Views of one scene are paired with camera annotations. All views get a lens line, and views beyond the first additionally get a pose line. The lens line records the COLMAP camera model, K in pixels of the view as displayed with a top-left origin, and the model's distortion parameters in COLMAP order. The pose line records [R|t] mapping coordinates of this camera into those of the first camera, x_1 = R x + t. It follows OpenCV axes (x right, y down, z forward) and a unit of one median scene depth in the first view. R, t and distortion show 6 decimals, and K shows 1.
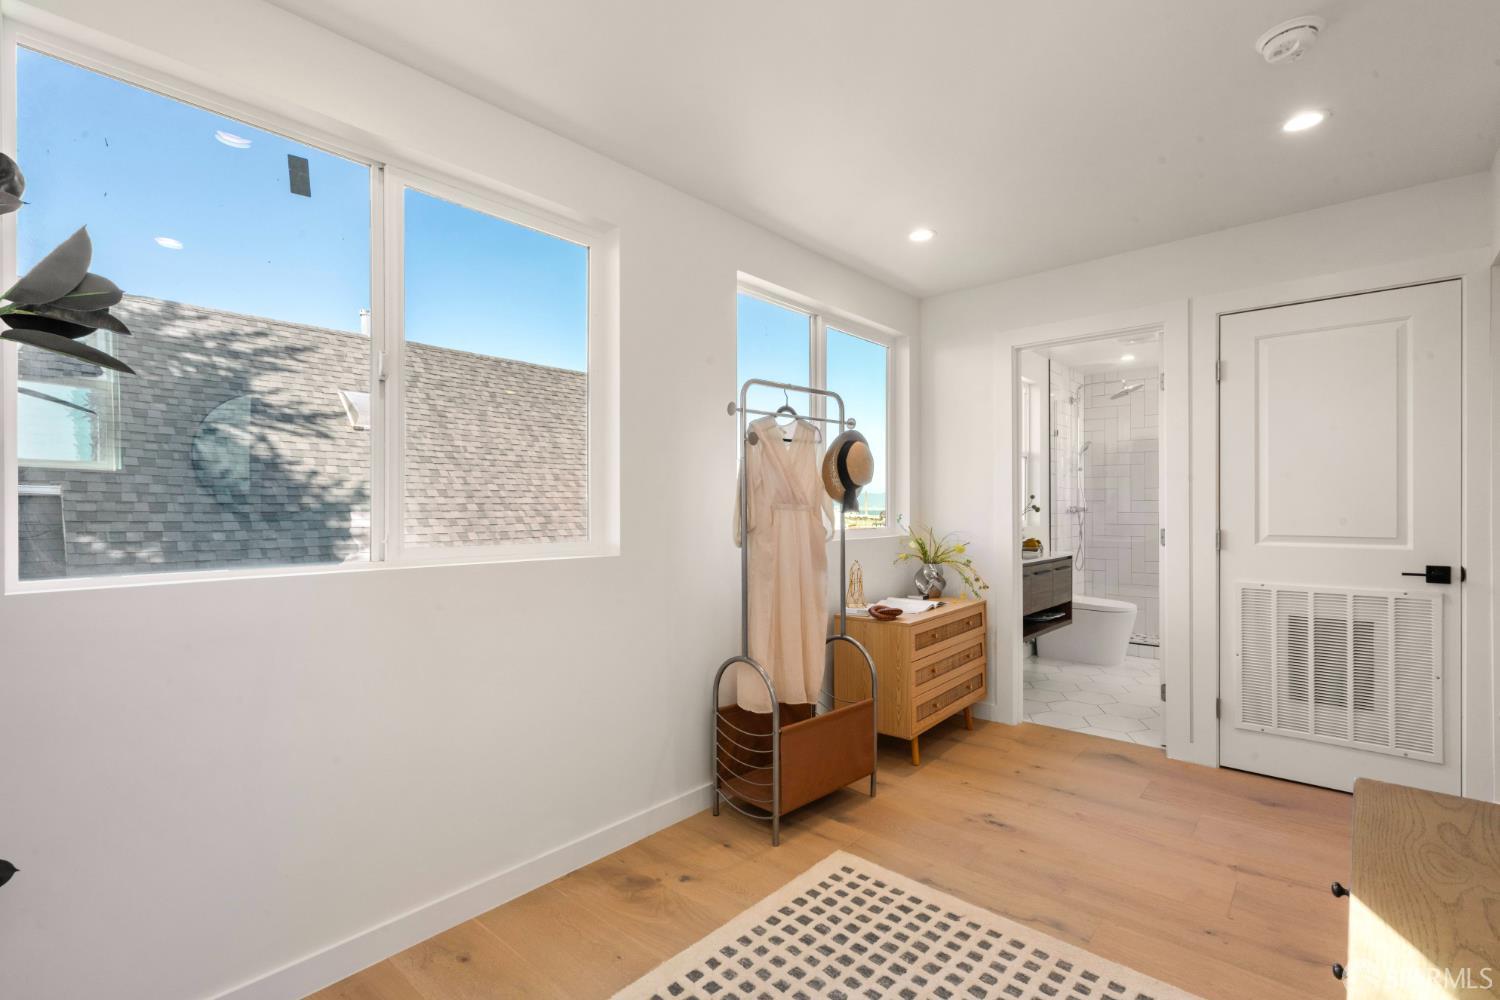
lens RADIAL K [[681.3, 0, 753.9], [0, 681.3, 506.0], [0, 0, 1]] dist [-0.006006, -0.000004]
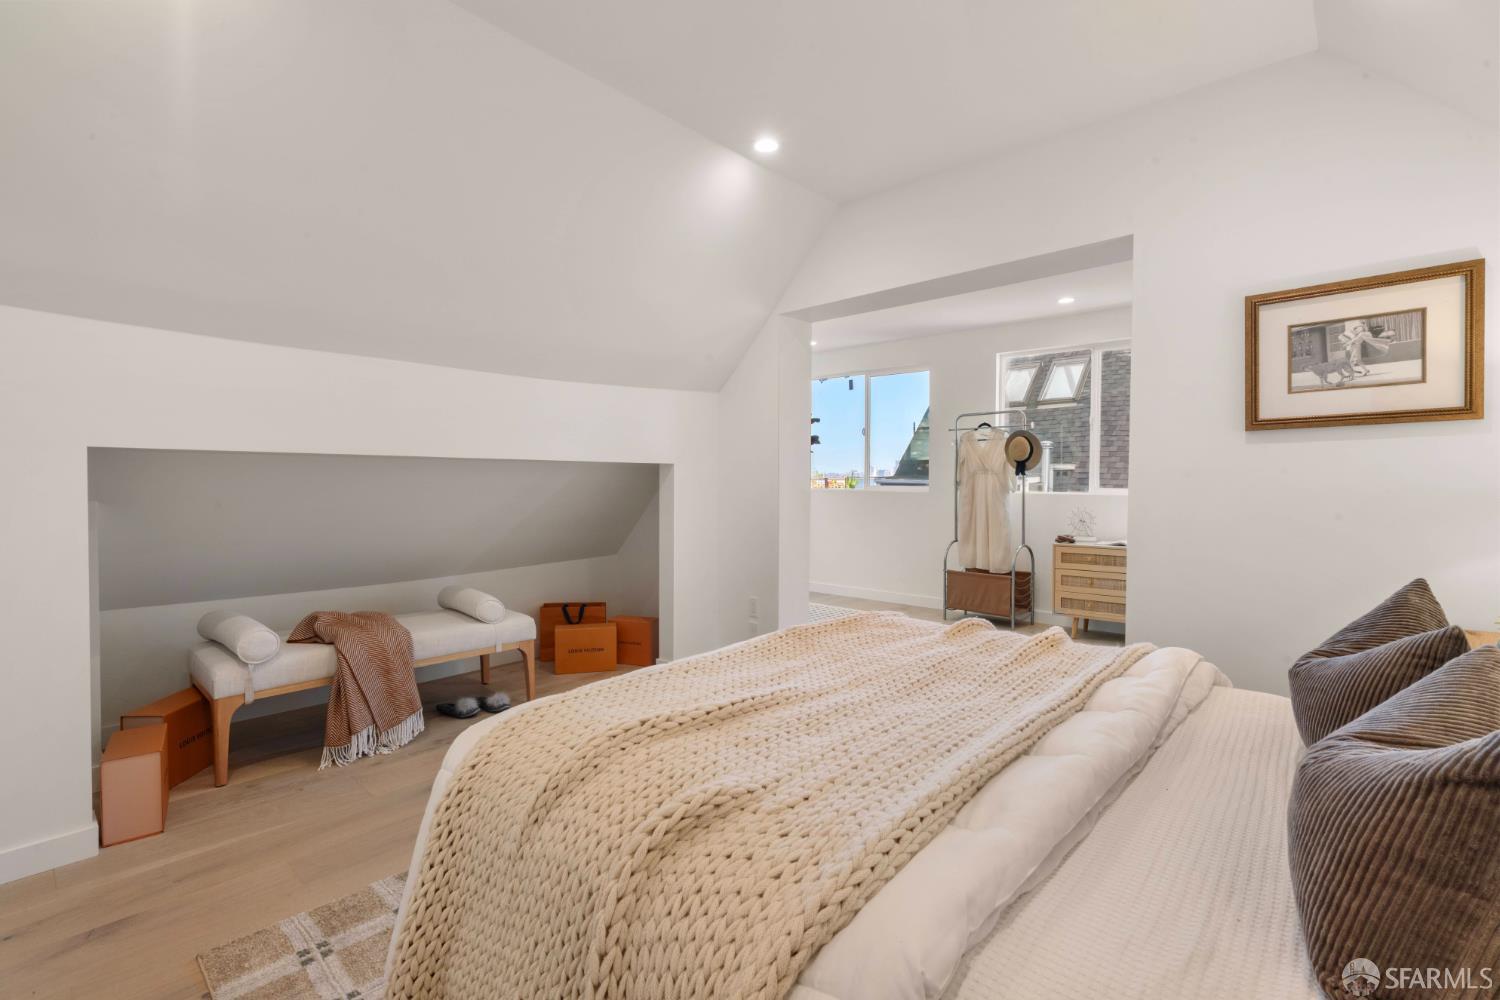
lens RADIAL K [[672.5, 0, 750.0], [0, 672.5, 500.0], [0, 0, 1]] dist [-0.001178, 0.000280]
pose [[-0.006333, 0.034480, -0.999385, 0.649849], [-0.002232, 0.999402, 0.034495, 0.004536], [0.999977, 0.002449, -0.006252, 0.100642]]
